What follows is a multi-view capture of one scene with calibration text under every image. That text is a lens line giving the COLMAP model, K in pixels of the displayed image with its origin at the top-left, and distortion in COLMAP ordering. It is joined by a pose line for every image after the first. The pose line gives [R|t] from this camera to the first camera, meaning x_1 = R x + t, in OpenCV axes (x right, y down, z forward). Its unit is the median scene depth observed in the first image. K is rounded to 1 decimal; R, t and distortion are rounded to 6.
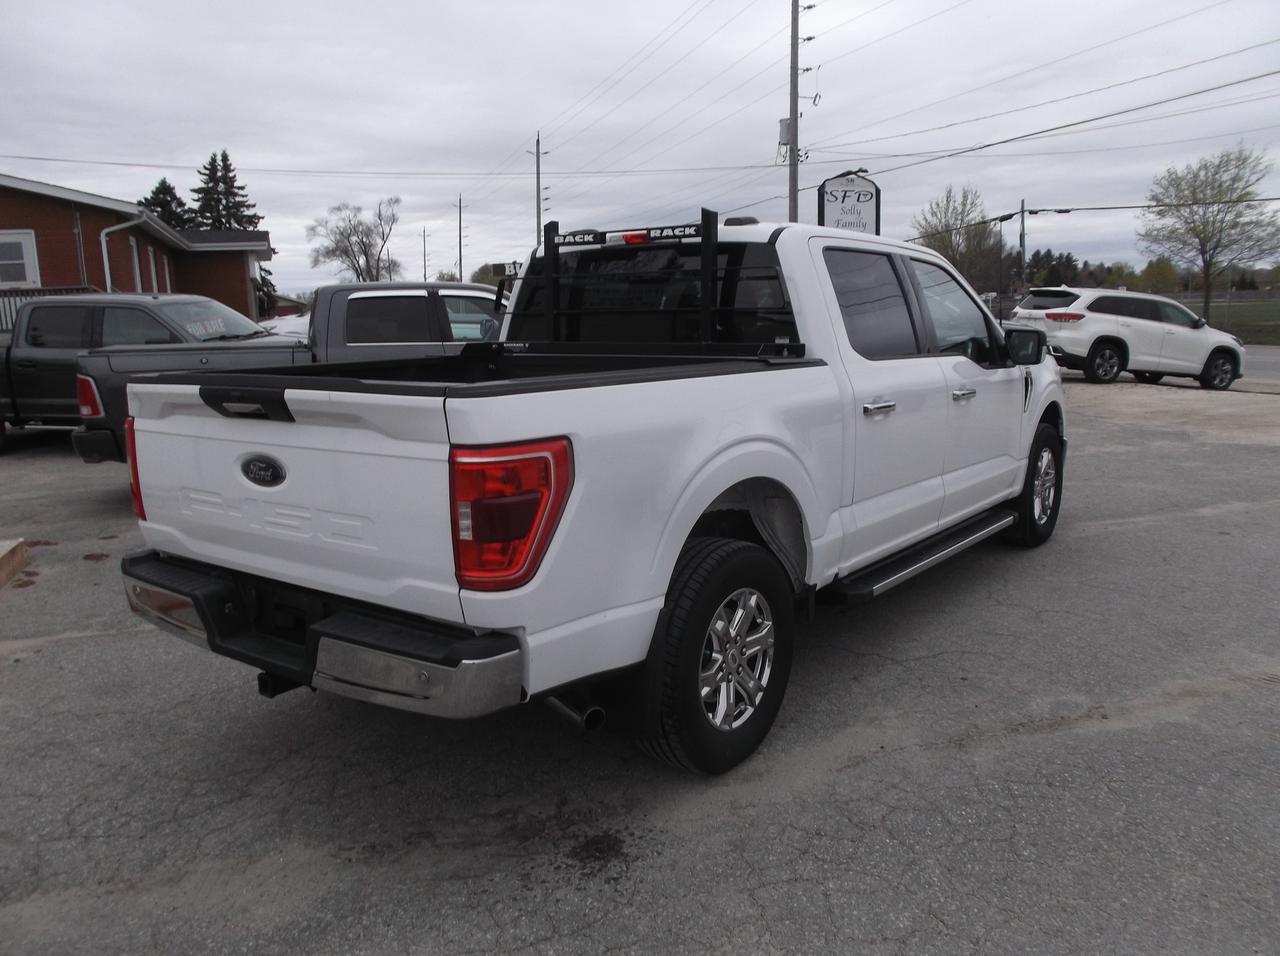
lens RADIAL K [[1028.3, 0, 640.0], [0, 1028.3, 478.0], [0, 0, 1]] dist [-0.029115, 0.016328]
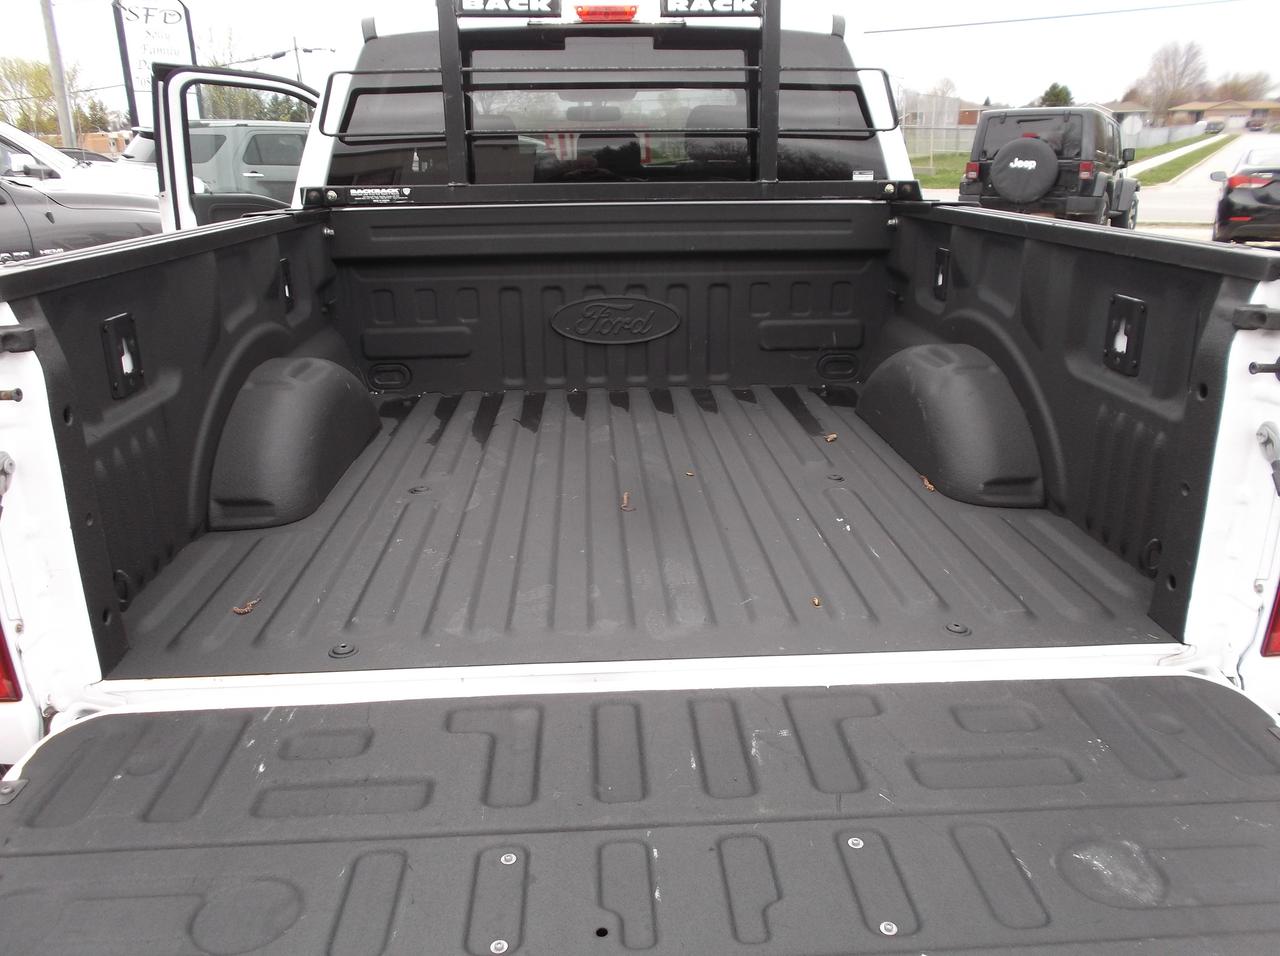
lens RADIAL K [[1028.3, 0, 640.0], [0, 1028.3, 478.0], [0, 0, 1]] dist [-0.029115, 0.016328]
pose [[0.765395, -0.193830, 0.613678, -0.452938], [0.106017, 0.978514, 0.176836, -0.067027], [-0.634768, -0.070289, 0.769499, 0.509540]]
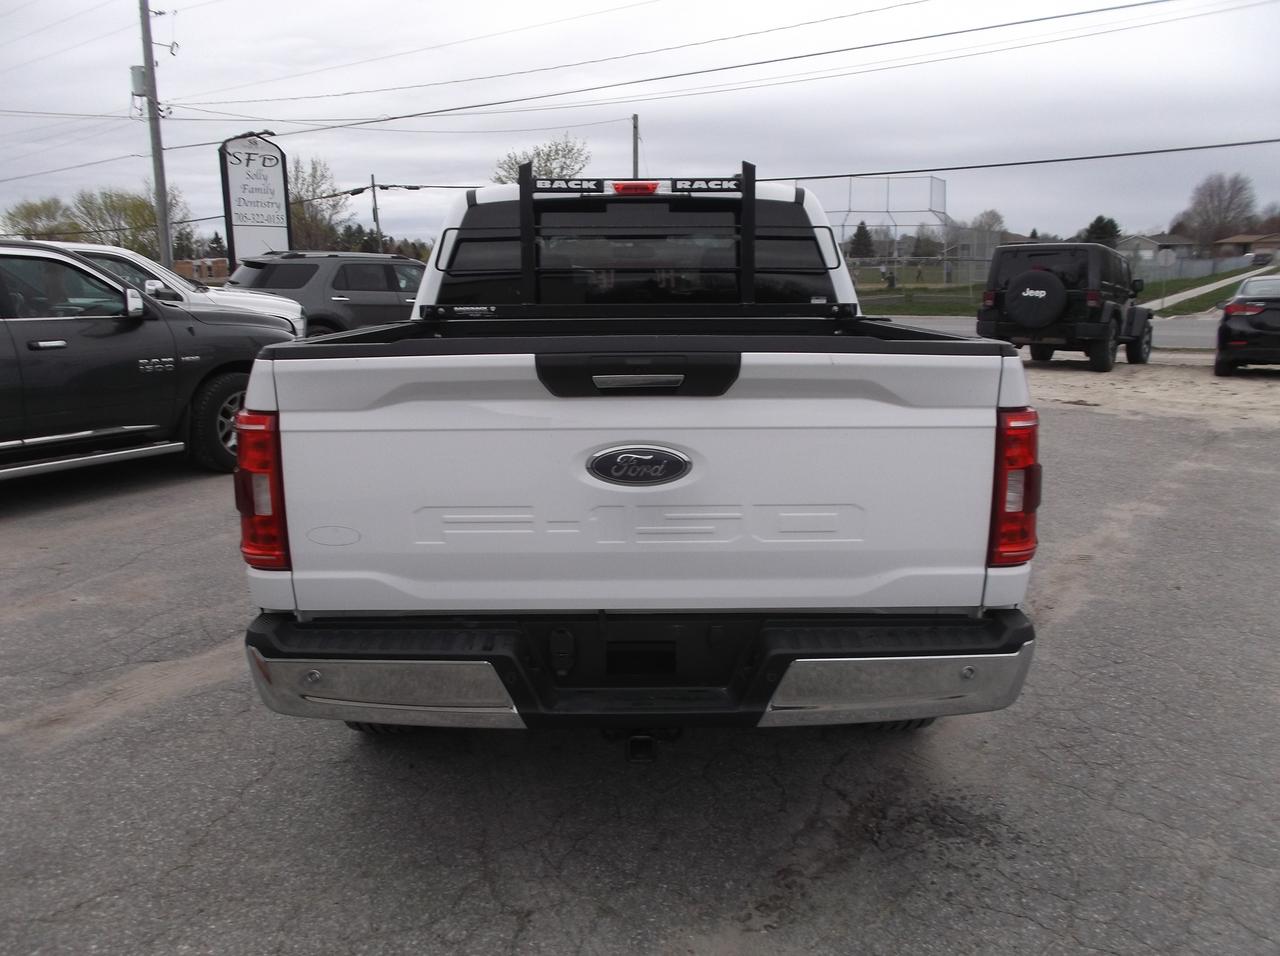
lens RADIAL K [[1028.3, 0, 640.0], [0, 1028.3, 478.0], [0, 0, 1]] dist [-0.029115, 0.016328]
pose [[0.797934, -0.109331, 0.592746, -0.597238], [0.094973, 0.993933, 0.055481, -0.031538], [-0.595216, 0.012025, 0.803476, 0.287034]]
